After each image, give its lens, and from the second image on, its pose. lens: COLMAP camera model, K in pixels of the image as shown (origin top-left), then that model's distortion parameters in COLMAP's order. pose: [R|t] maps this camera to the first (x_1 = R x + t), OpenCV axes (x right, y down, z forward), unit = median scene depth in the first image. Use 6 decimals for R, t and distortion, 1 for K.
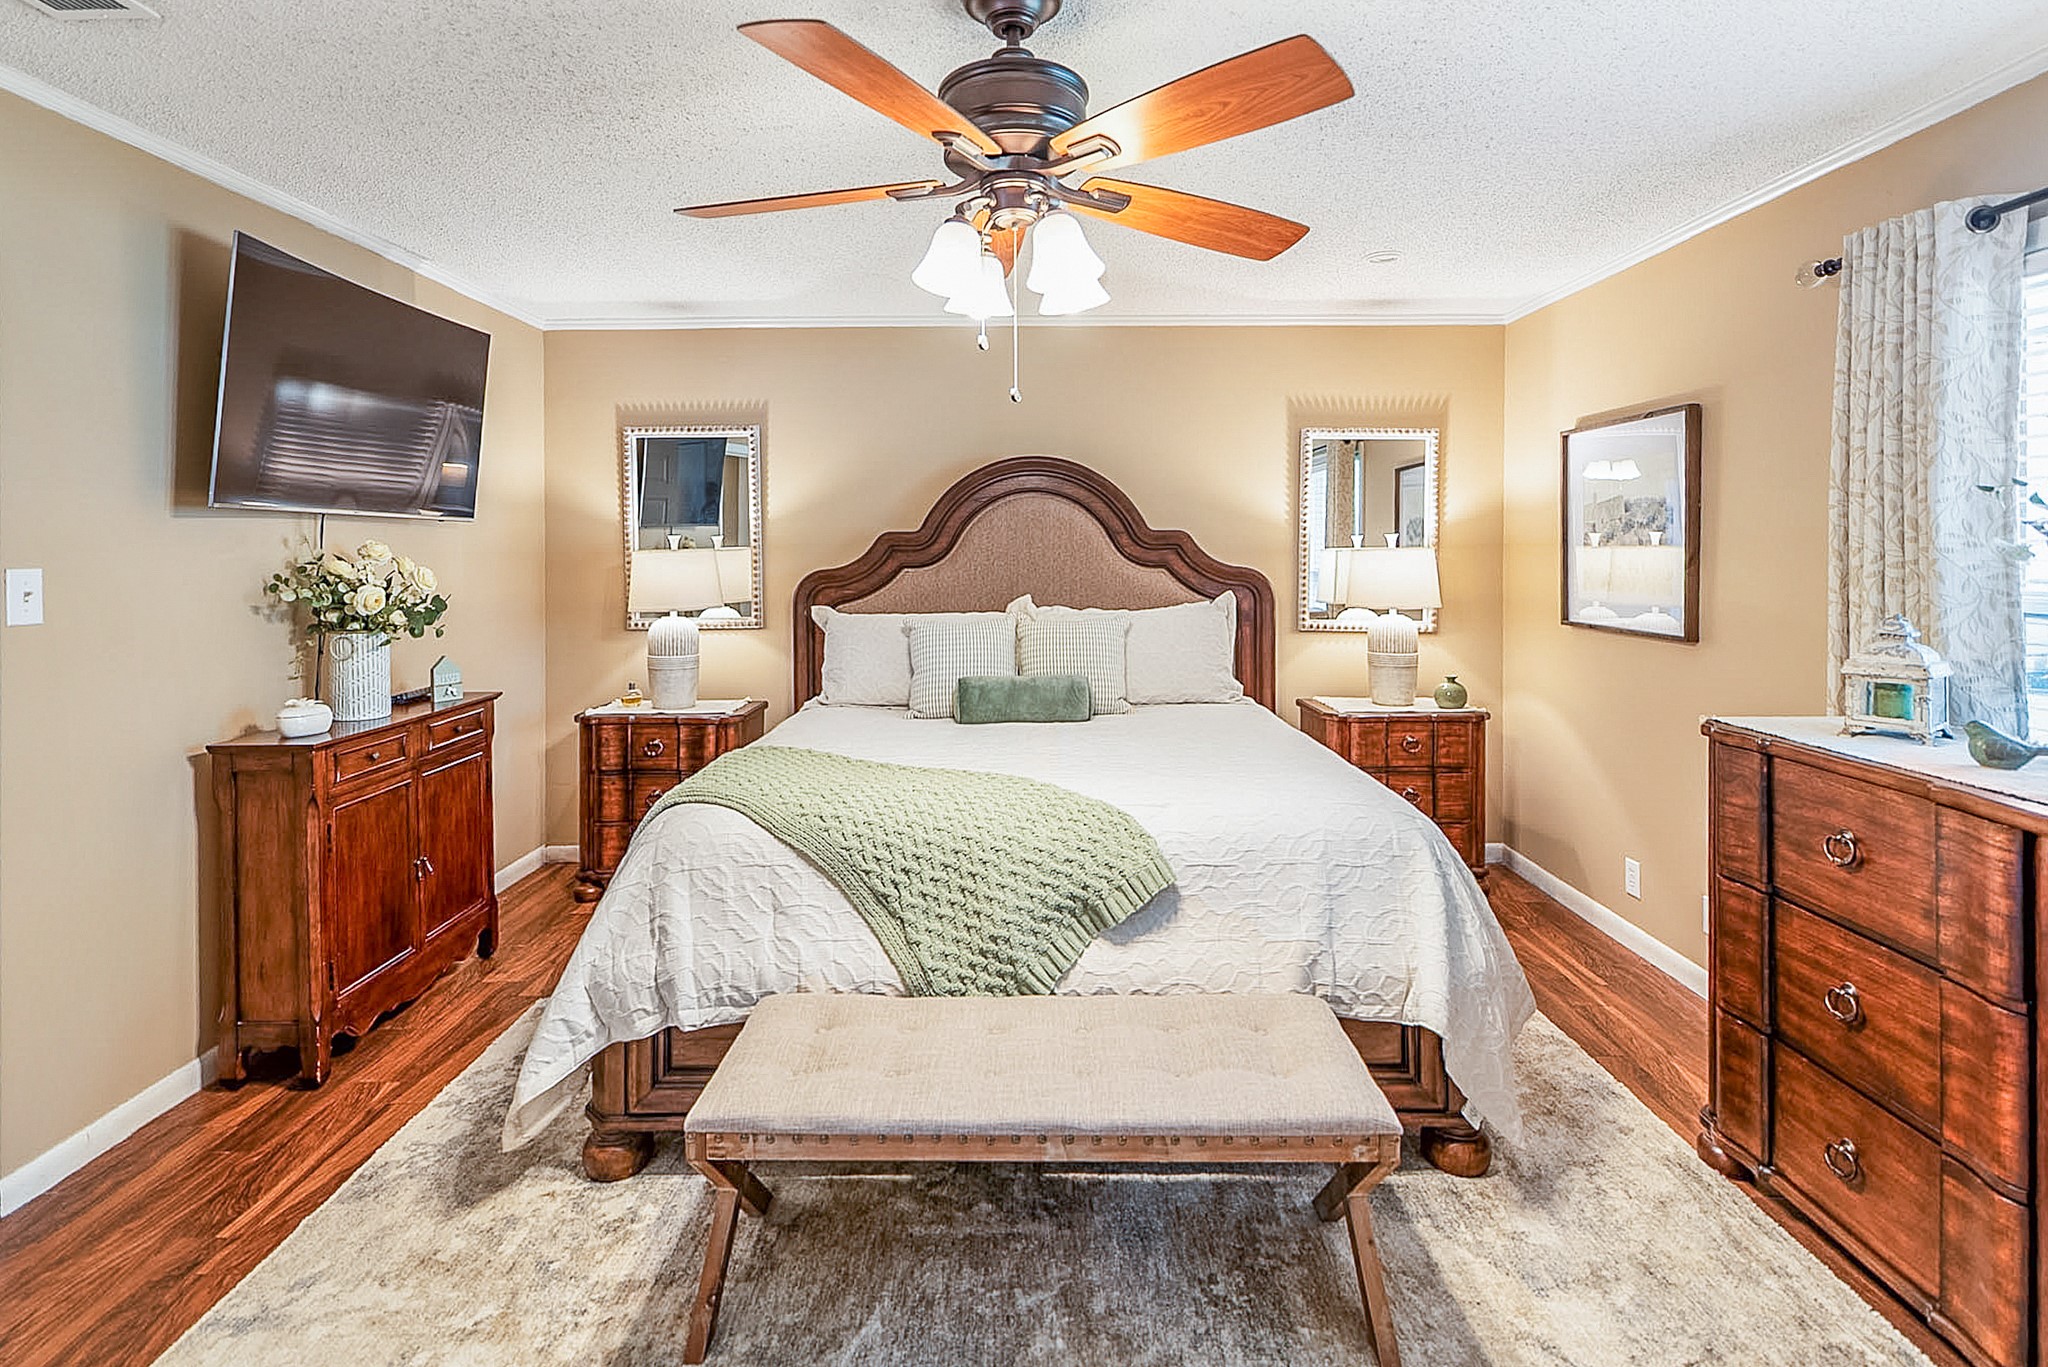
lens RADIAL K [[997.3, 0, 1022.5], [0, 997.3, 554.8], [0, 0, 1]] dist [0.011512, -0.004451]
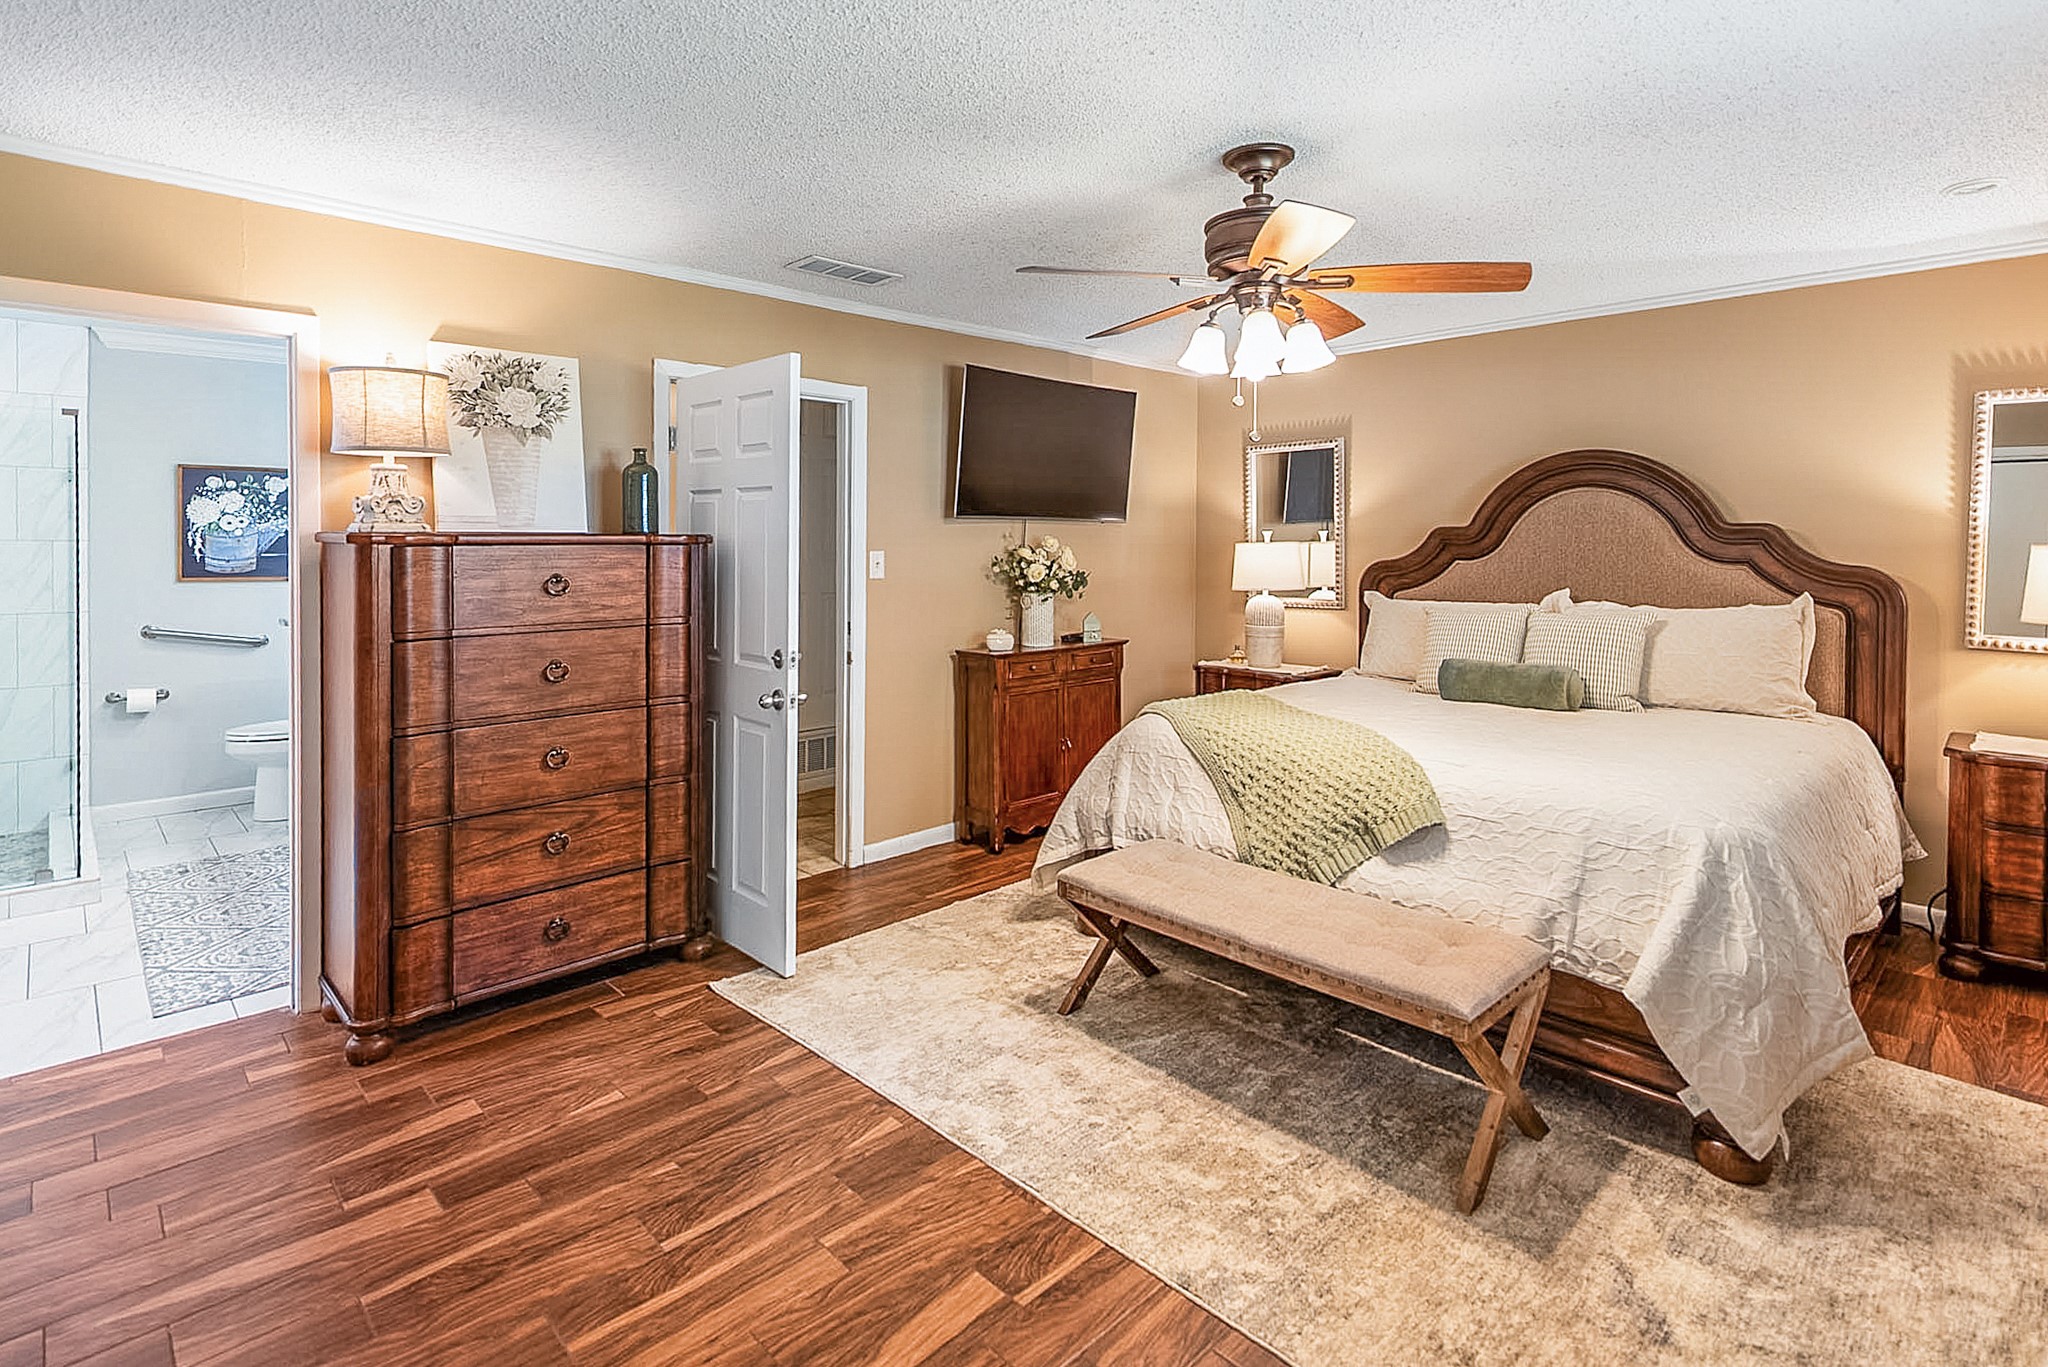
lens RADIAL K [[997.3, 0, 1022.5], [0, 997.3, 554.8], [0, 0, 1]] dist [0.011512, -0.004451]
pose [[0.694015, 0.013675, -0.719831, 0.531160], [-0.007064, 0.999901, 0.012185, -0.003888], [0.719926, -0.003372, 0.694042, -0.149465]]
